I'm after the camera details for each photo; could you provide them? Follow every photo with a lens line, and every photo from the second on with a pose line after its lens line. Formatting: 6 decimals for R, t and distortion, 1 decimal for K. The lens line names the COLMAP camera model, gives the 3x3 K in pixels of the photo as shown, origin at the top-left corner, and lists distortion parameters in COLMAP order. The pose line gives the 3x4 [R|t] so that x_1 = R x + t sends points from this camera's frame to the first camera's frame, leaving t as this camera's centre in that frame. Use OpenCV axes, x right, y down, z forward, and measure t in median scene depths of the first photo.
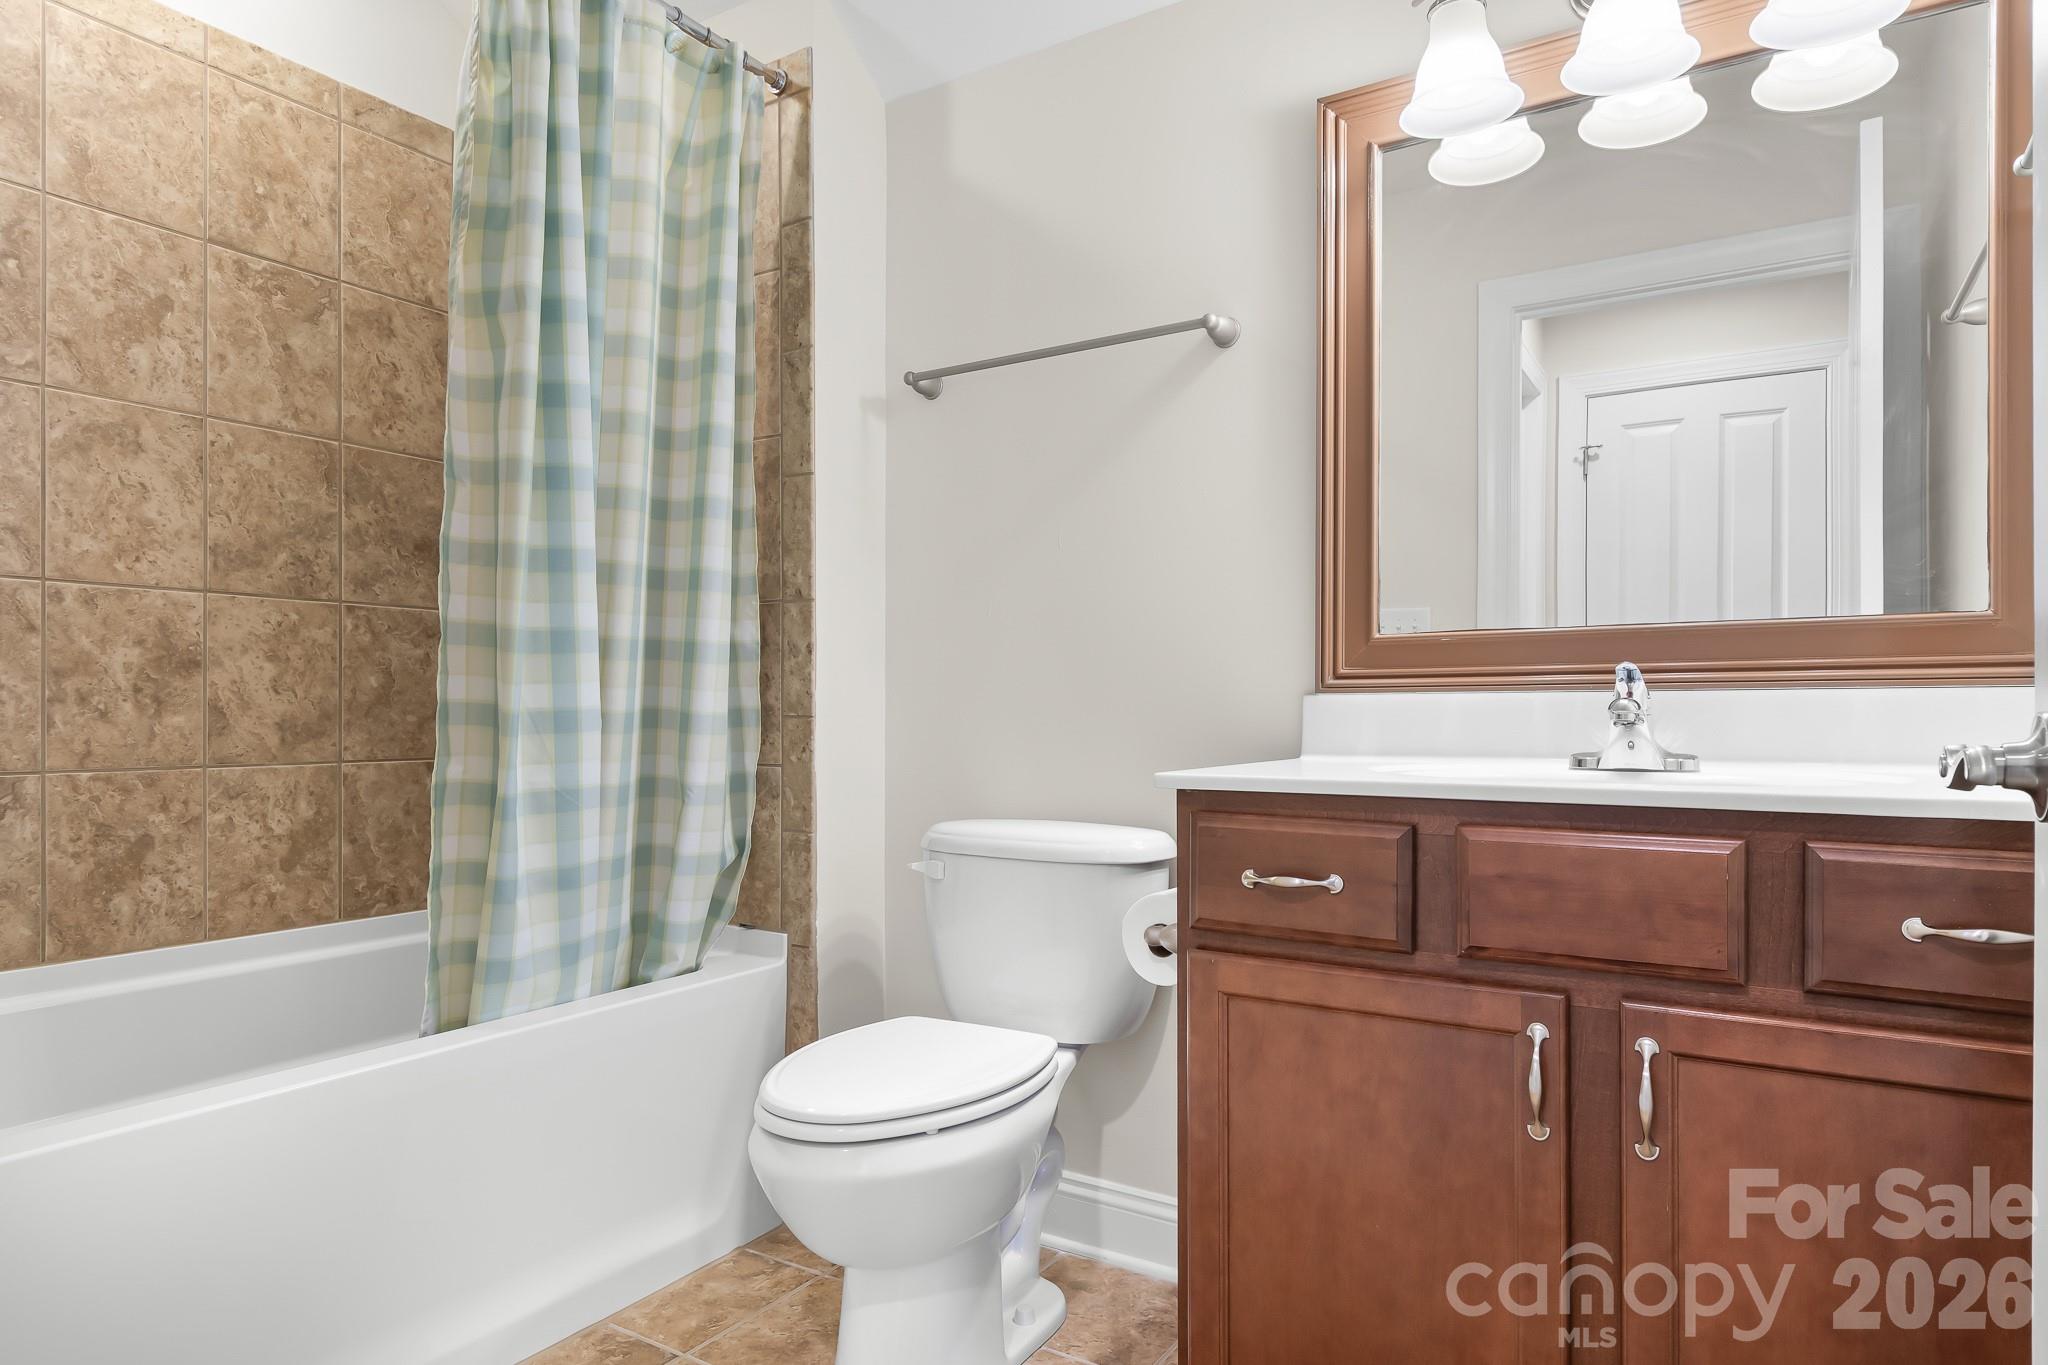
lens RADIAL K [[1210.1, 0, 1030.7], [0, 1210.1, 692.3], [0, 0, 1]] dist [0.028682, -0.000195]
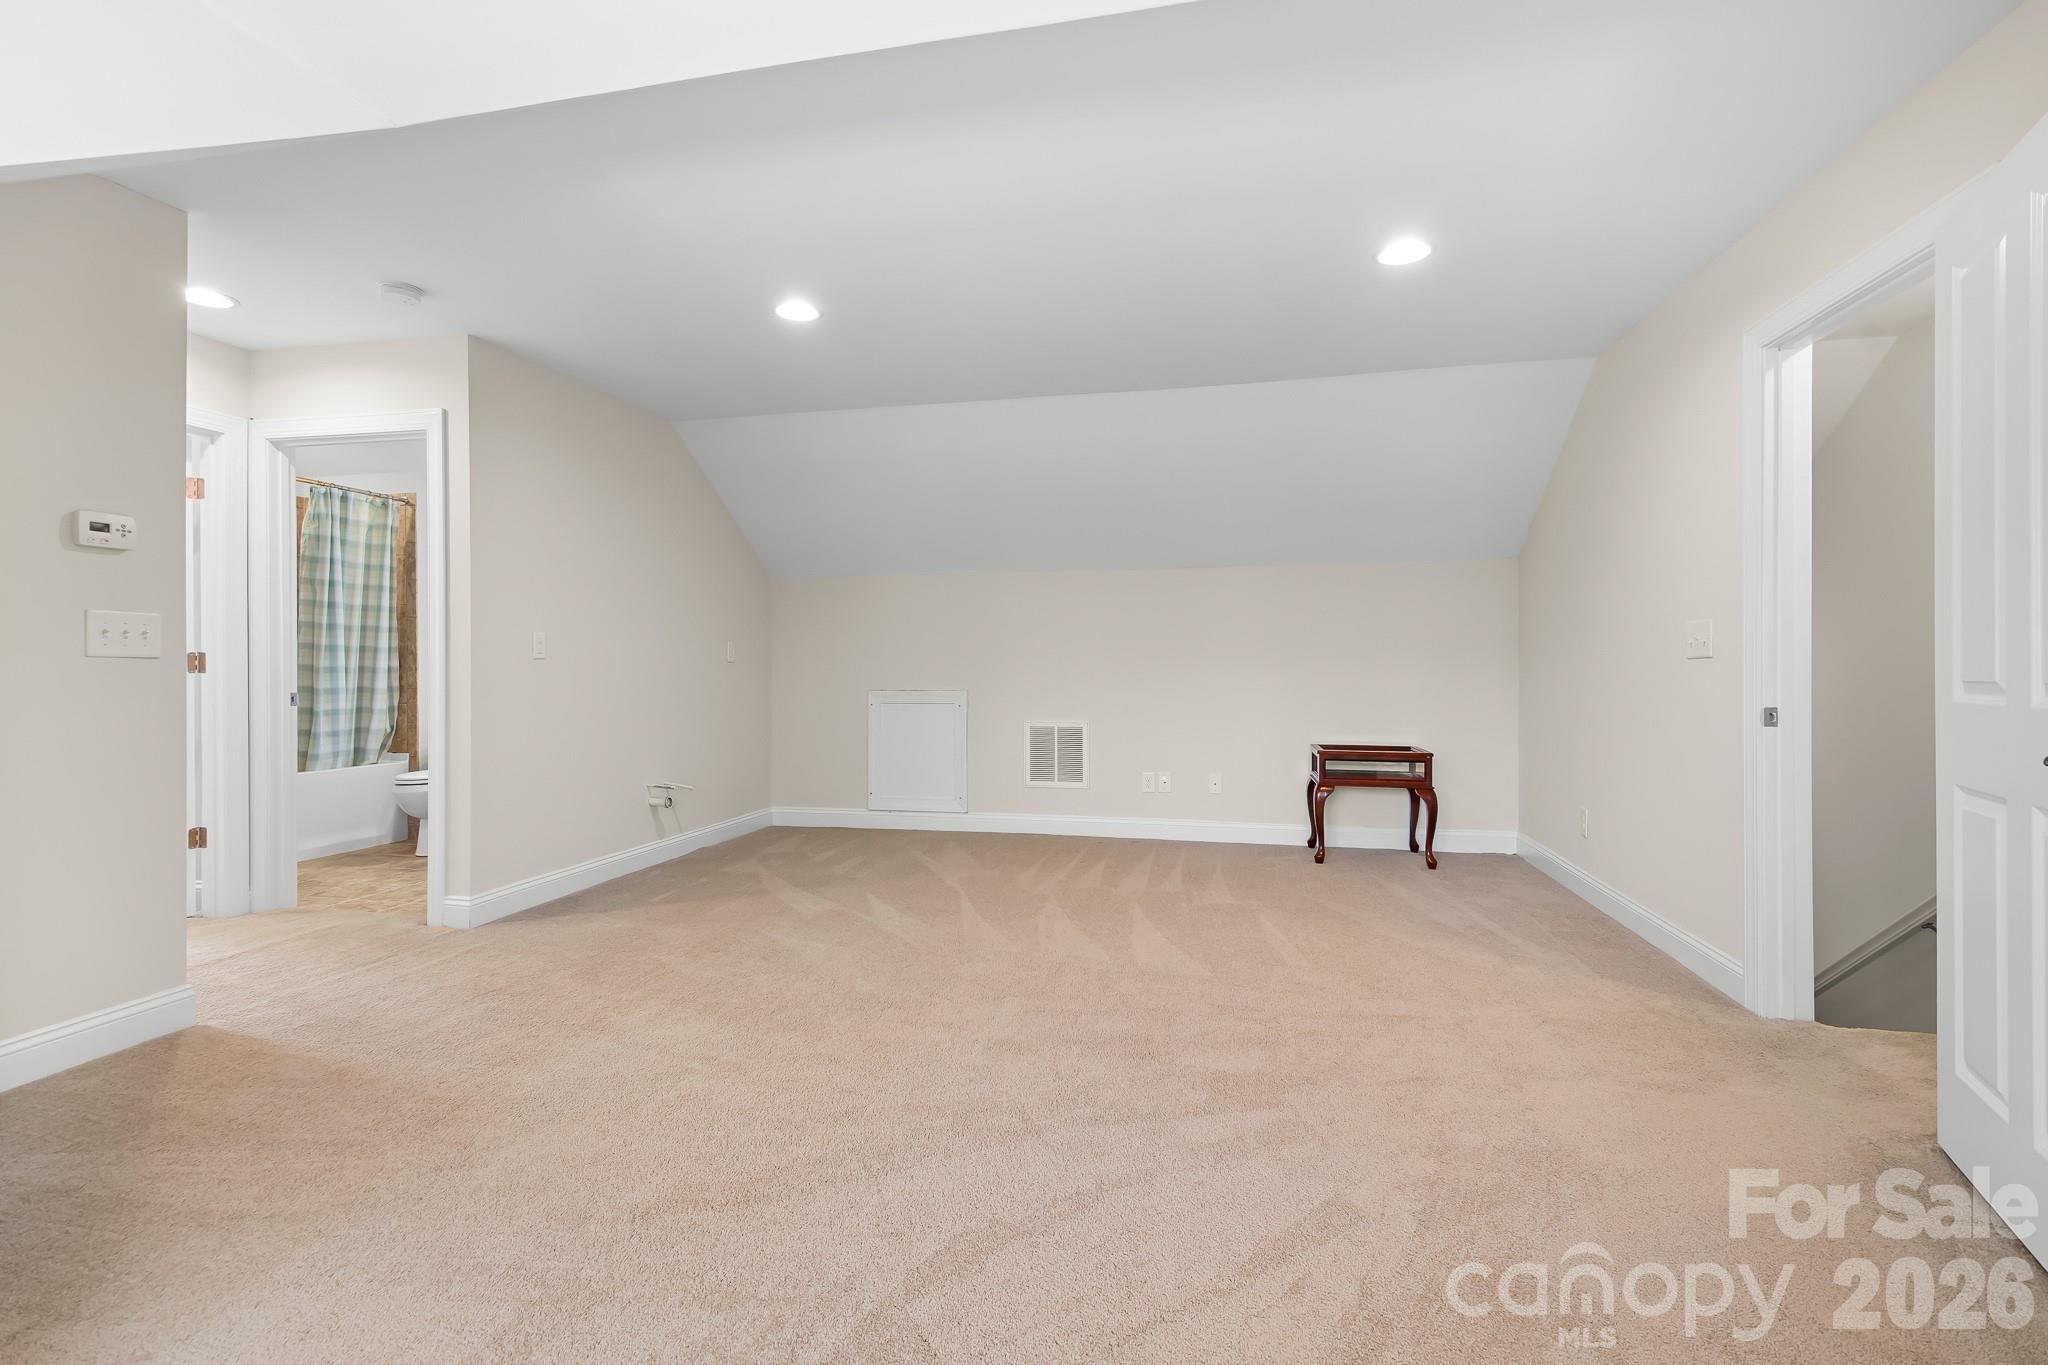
lens RADIAL K [[930.6, 0, 1024.0], [0, 930.6, 682.5], [0, 0, 1]] dist [0.018696, -0.000721]
pose [[0.941792, 0.004156, 0.336170, 0.560028], [-0.013525, 0.999583, 0.025532, -0.091773], [-0.335923, -0.028592, 0.941455, -2.126100]]
